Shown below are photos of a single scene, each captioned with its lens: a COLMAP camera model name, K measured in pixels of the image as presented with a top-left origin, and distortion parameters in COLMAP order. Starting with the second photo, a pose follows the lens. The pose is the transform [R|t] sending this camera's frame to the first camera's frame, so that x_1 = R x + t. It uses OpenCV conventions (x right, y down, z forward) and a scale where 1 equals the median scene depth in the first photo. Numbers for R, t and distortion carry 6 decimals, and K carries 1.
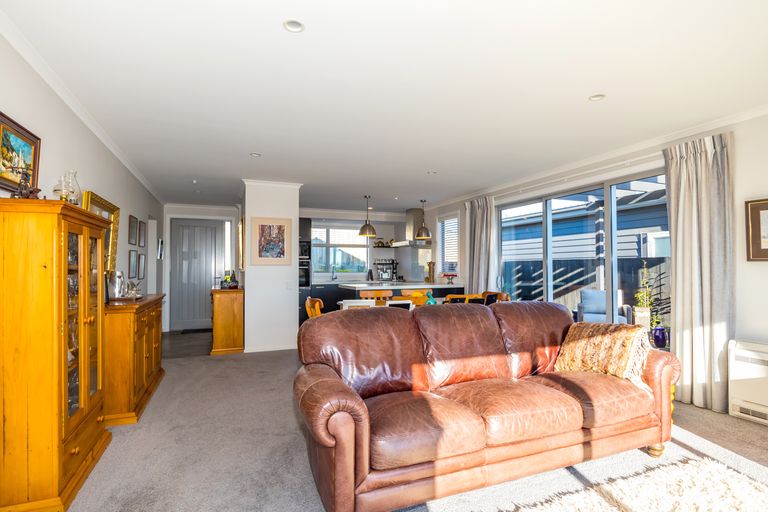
lens RADIAL K [[395.8, 0, 385.2], [0, 395.8, 261.6], [0, 0, 1]] dist [0.000272, 0.000114]
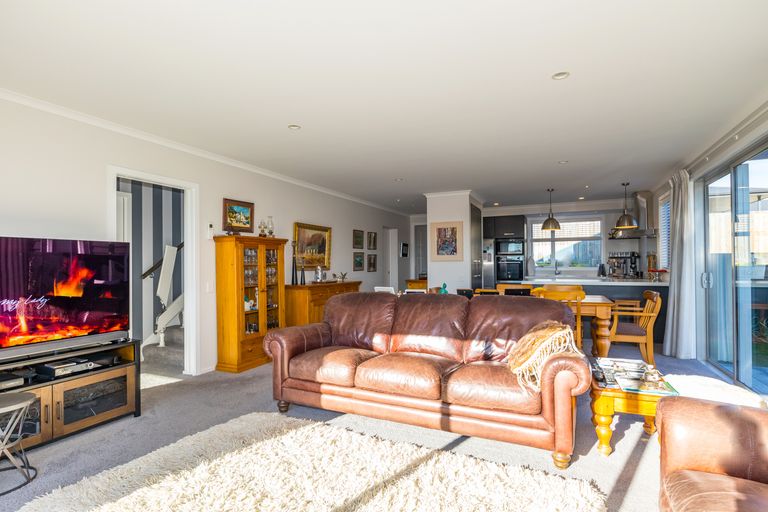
lens RADIAL K [[388.3, 0, 368.9], [0, 388.3, 259.4], [0, 0, 1]] dist [-0.002395, -0.000174]
pose [[0.664496, -0.012305, -0.747190, 0.373359], [0.017887, 0.999840, -0.000559, 0.000481], [0.747078, -0.012994, 0.664610, 0.025899]]
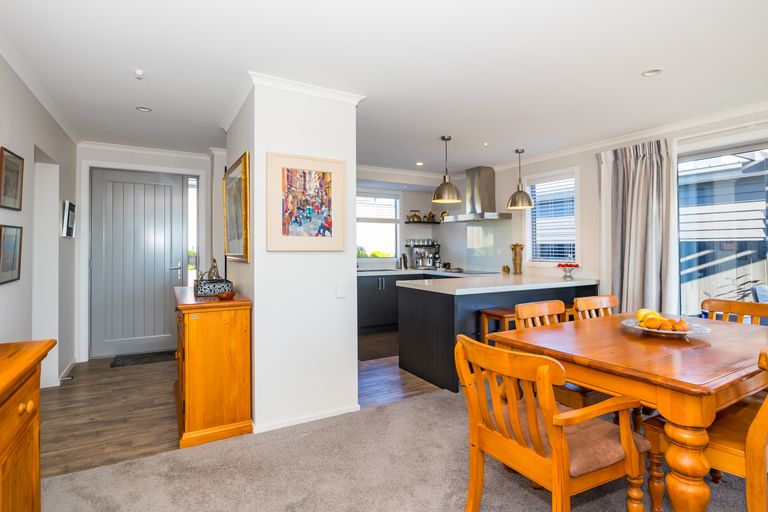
lens RADIAL K [[397.6, 0, 404.0], [0, 397.6, 247.4], [0, 0, 1]] dist [-0.005141, -0.000639]
pose [[0.987669, 0.003898, 0.156506, -0.206245], [-0.006273, 0.999873, 0.014682, -0.003484], [-0.156429, -0.015483, 0.987568, 0.408899]]
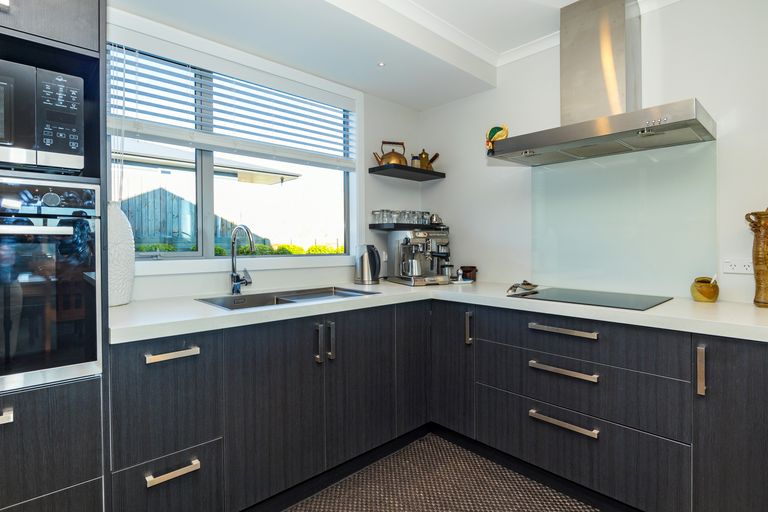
lens RADIAL K [[394.2, 0, 383.9], [0, 394.2, 243.2], [0, 0, 1]] dist [0.000768, 0.000094]
pose [[0.935815, 0.001611, 0.352489, -0.176344], [-0.009597, 0.999735, 0.020910, 0.016848], [-0.352362, -0.022951, 0.935582, 1.025880]]
